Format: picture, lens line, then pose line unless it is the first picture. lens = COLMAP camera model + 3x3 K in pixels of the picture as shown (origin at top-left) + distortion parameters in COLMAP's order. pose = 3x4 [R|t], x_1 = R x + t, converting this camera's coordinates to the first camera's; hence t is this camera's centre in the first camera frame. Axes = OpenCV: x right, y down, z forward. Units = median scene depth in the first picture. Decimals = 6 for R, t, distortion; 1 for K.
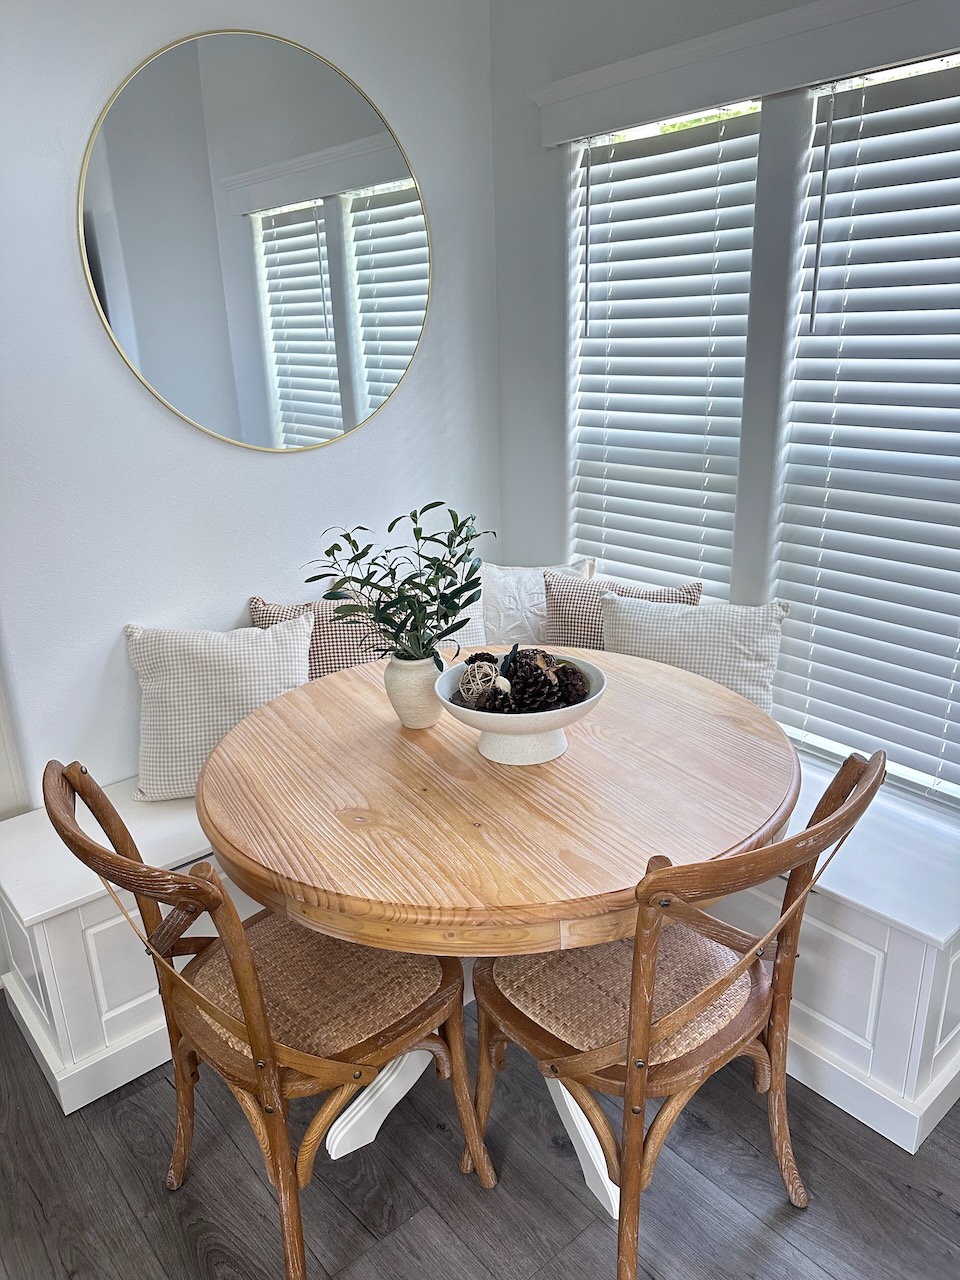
lens RADIAL K [[898.9, 0, 475.8], [0, 898.9, 648.1], [0, 0, 1]] dist [0.067573, -0.082140]
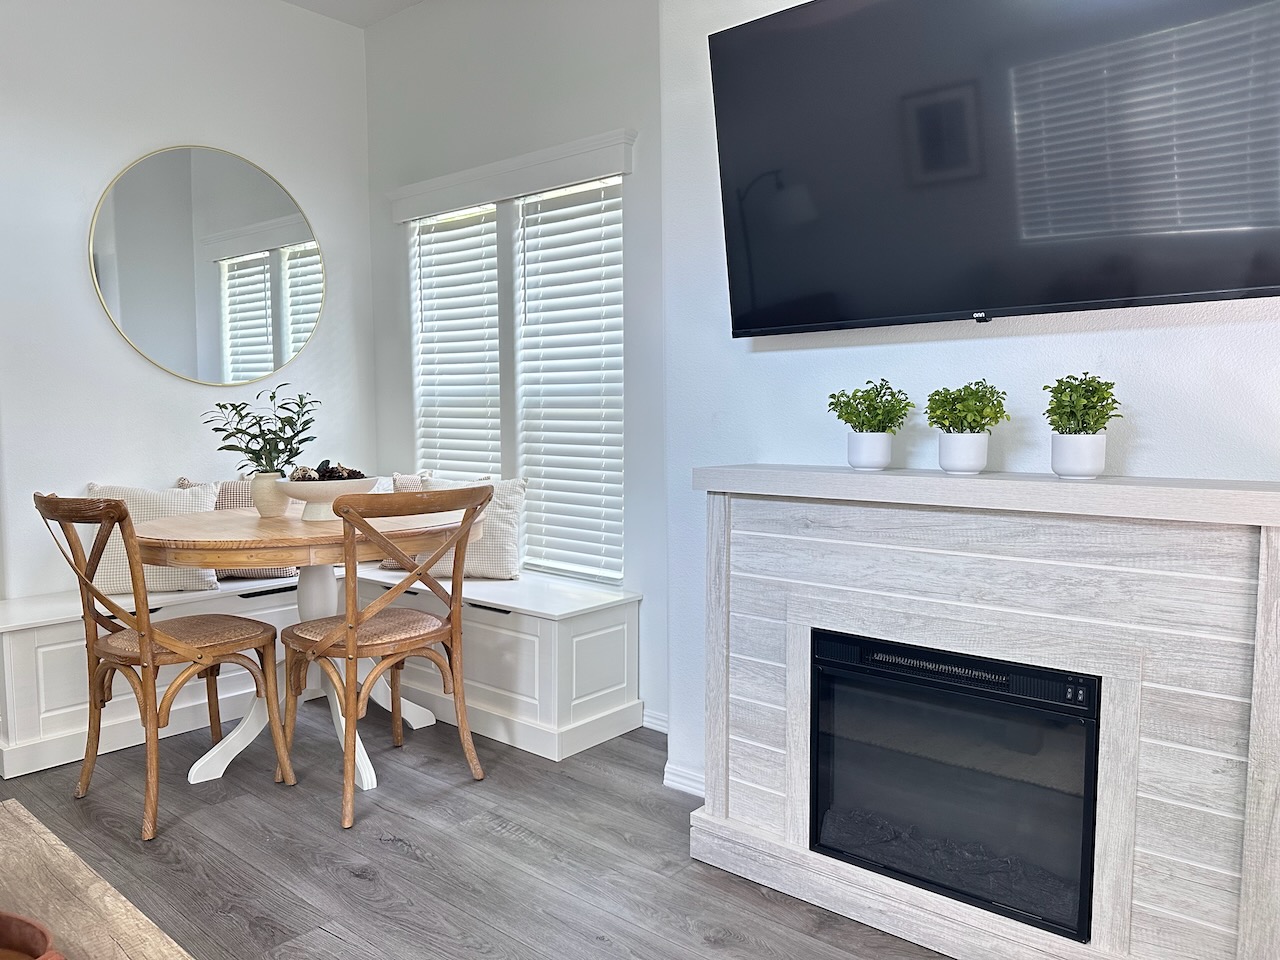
lens RADIAL K [[895.1, 0, 625.0], [0, 895.1, 498.0], [0, 0, 1]] dist [0.098539, -0.149222]
pose [[0.986852, 0.020938, 0.160265, 0.242856], [0.019231, 0.969318, -0.245056, 0.369776], [-0.160479, 0.244916, 0.956171, -0.558988]]
